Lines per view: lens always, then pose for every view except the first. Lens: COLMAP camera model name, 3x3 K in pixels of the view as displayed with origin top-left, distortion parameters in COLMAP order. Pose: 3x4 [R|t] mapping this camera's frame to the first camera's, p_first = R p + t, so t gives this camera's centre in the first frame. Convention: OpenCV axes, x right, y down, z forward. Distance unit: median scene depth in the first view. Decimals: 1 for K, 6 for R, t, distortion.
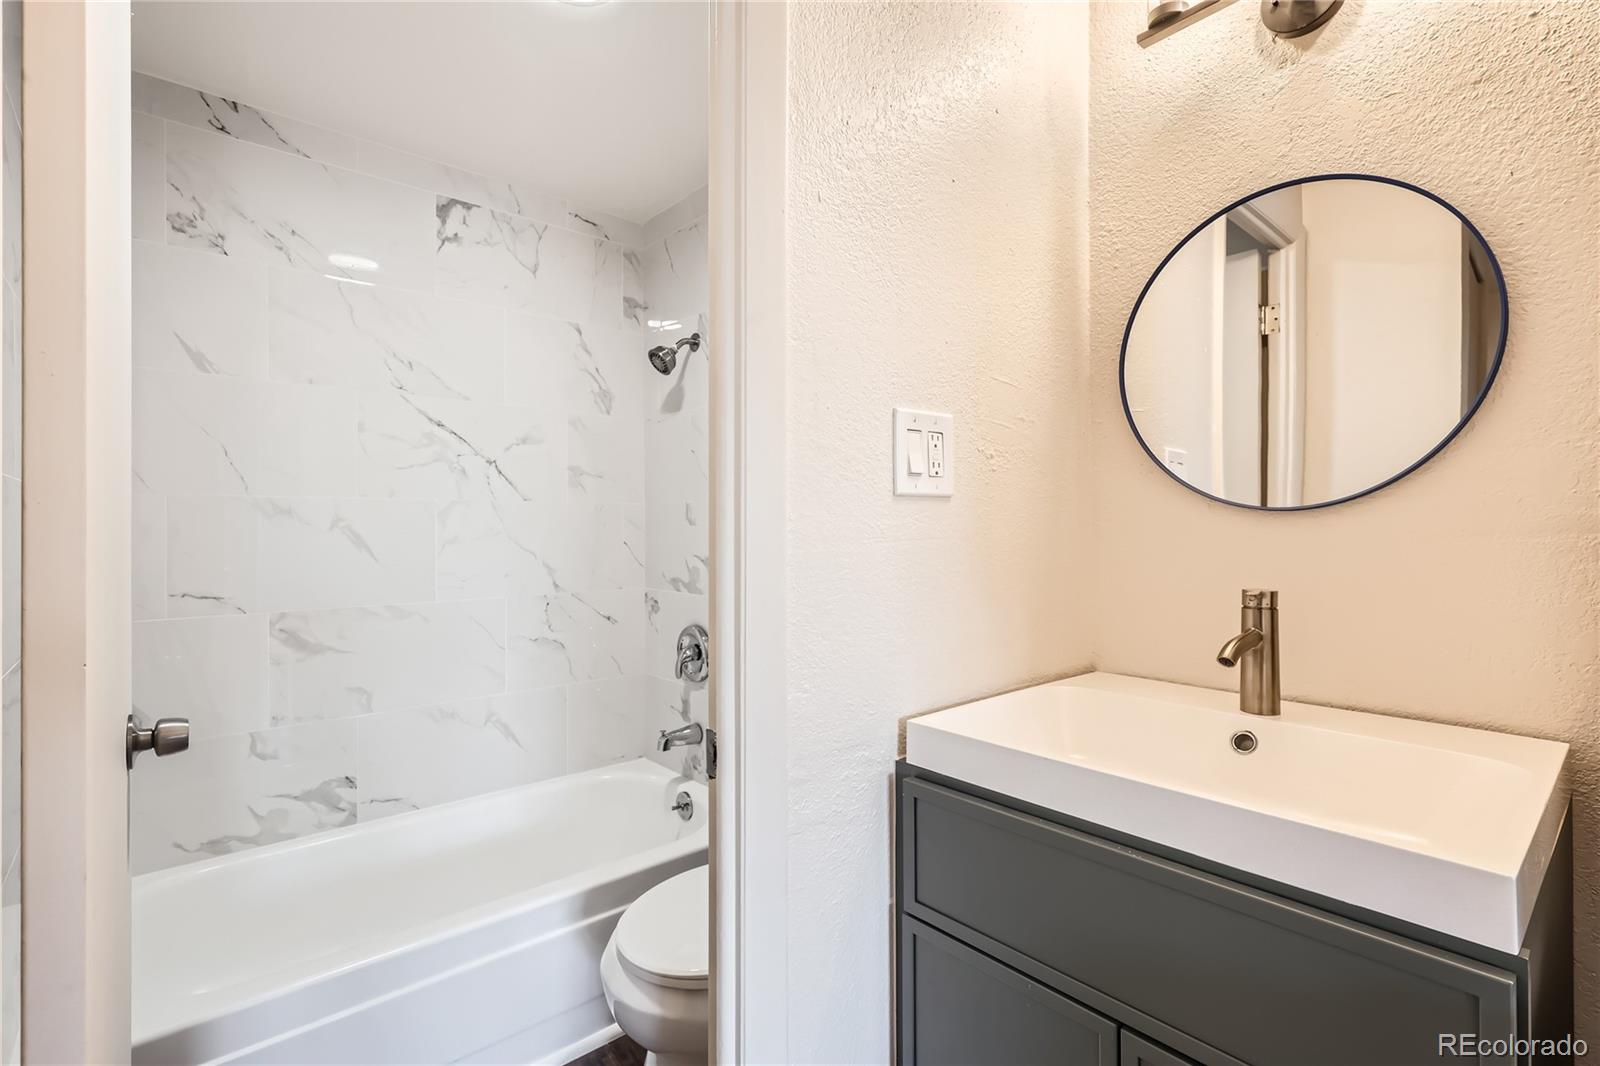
lens RADIAL K [[733.9, 0, 805.0], [0, 733.9, 582.3], [0, 0, 1]] dist [0.010928, -0.010109]
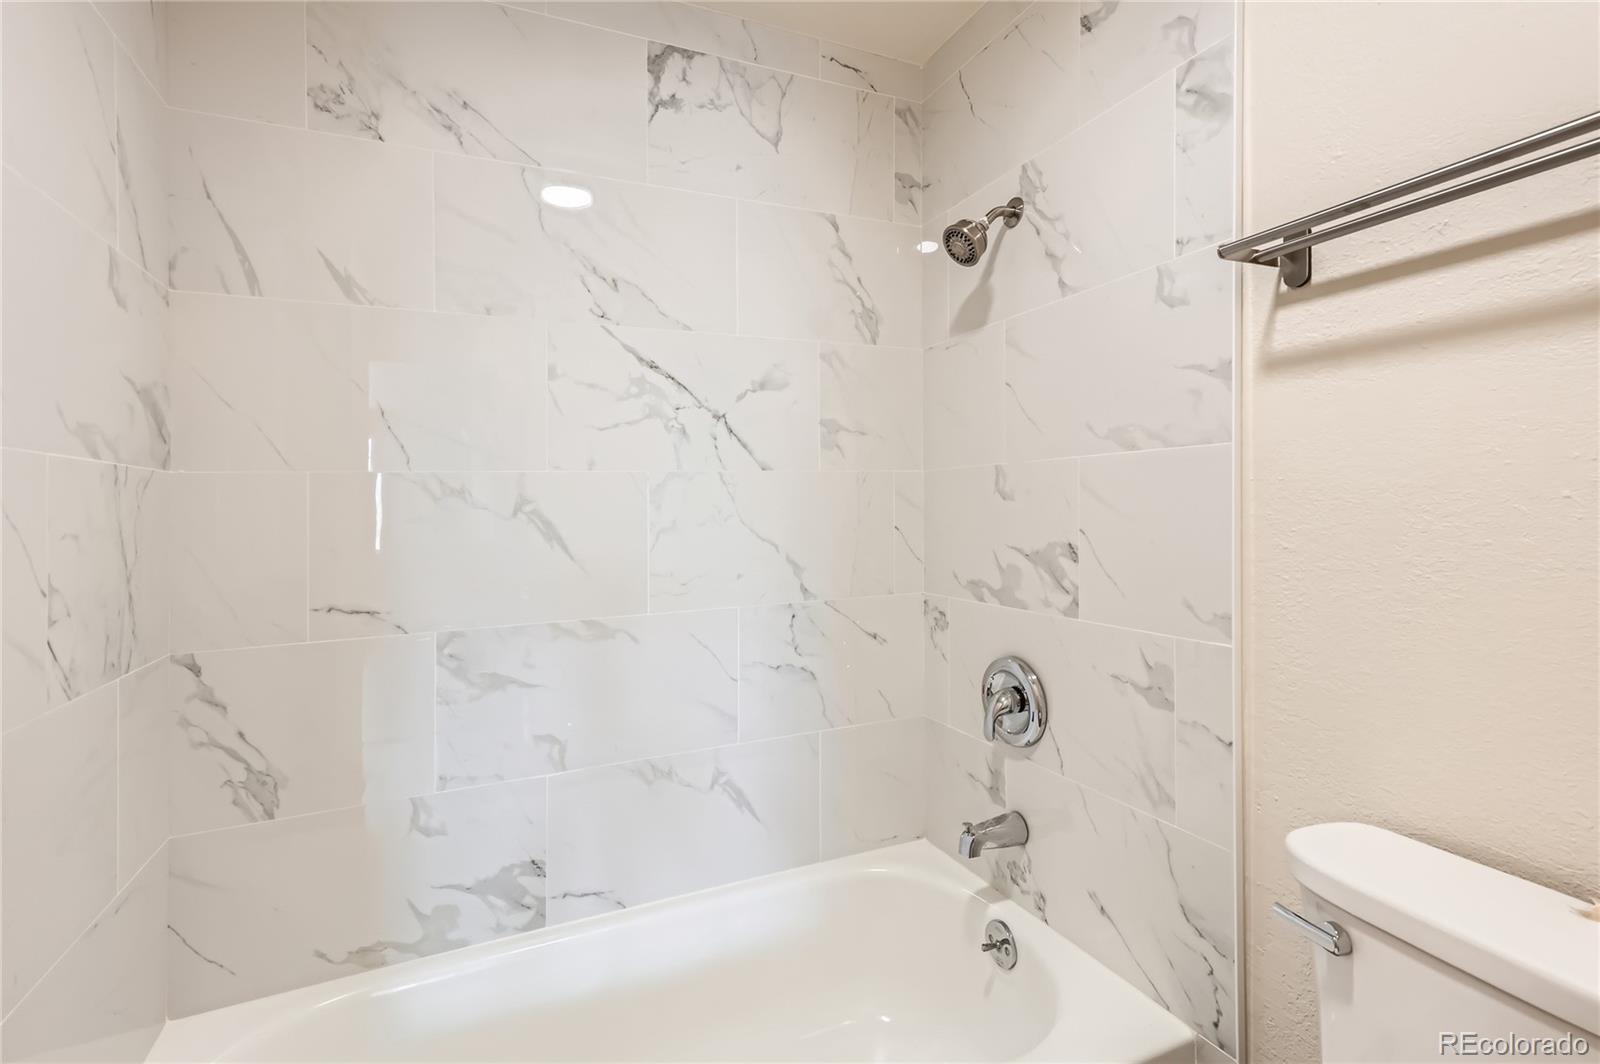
lens RADIAL K [[733.9, 0, 805.0], [0, 733.9, 581.3], [0, 0, 1]] dist [0.010928, -0.010109]
pose [[0.957683, 0.011408, -0.287599, -0.143486], [-0.002690, 0.999525, 0.030692, -0.026874], [0.287813, -0.028620, 0.957259, 0.344922]]
